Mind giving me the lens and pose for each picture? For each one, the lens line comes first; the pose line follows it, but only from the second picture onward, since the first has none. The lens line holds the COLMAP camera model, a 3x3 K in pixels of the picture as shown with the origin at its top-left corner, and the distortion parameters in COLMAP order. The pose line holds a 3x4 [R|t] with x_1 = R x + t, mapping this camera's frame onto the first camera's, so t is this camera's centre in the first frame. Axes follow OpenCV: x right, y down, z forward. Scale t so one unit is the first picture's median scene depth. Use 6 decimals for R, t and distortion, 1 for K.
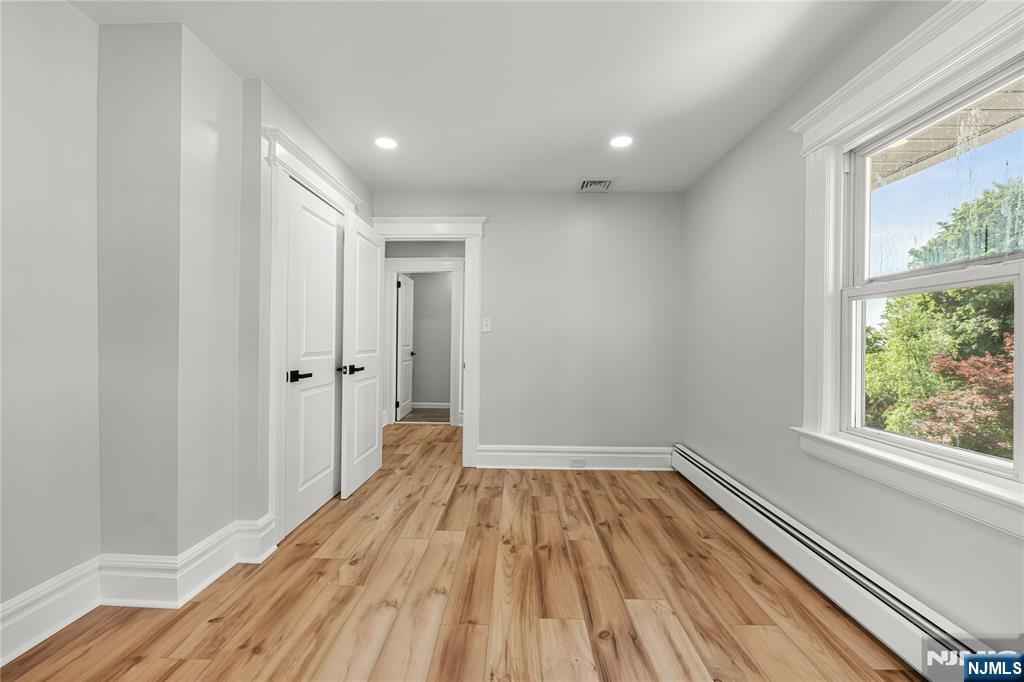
lens RADIAL K [[398.2, 0, 509.3], [0, 398.2, 340.7], [0, 0, 1]] dist [-0.017237, 0.000122]
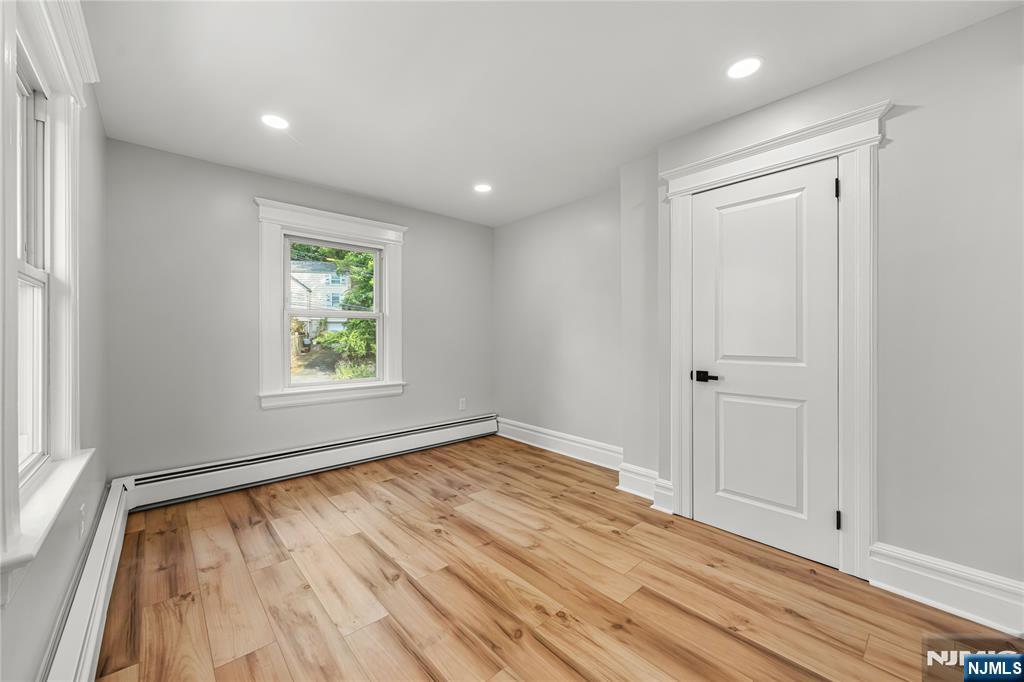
lens RADIAL K [[398.2, 0, 517.2], [0, 398.2, 341.3], [0, 0, 1]] dist [-0.017237, 0.000122]
pose [[-0.717279, 0.000631, -0.696786, 0.646022], [-0.008390, 0.999919, 0.009543, -0.011078], [0.696736, 0.012691, -0.717216, 1.668781]]
